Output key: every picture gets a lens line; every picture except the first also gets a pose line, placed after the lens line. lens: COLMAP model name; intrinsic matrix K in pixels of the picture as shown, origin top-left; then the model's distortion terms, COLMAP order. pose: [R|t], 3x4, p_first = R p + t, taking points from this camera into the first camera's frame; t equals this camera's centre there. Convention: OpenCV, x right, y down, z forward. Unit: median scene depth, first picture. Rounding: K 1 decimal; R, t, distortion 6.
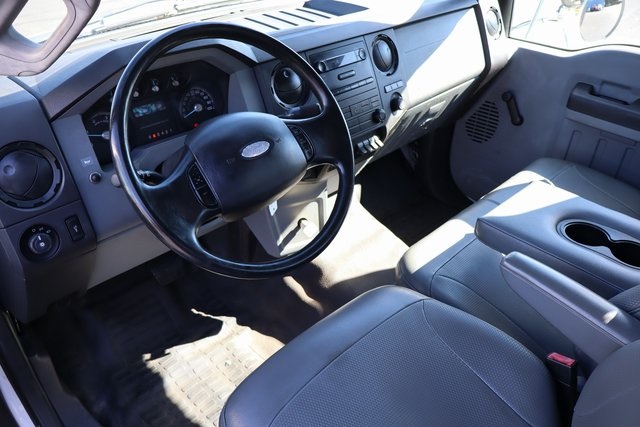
lens RADIAL K [[535.5, 0, 320.0], [0, 535.5, 213.5], [0, 0, 1]] dist [-0.012452, -0.003917]
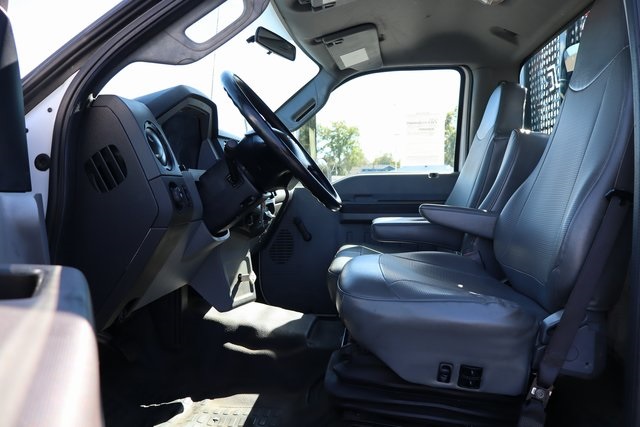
lens RADIAL K [[535.5, 0, 320.0], [0, 535.5, 213.5], [0, 0, 1]] dist [-0.012452, -0.003917]
pose [[0.783239, -0.078056, 0.616801, -0.798920], [0.372300, 0.853430, -0.364761, 0.511296], [-0.497925, 0.515330, 0.697500, 0.004561]]
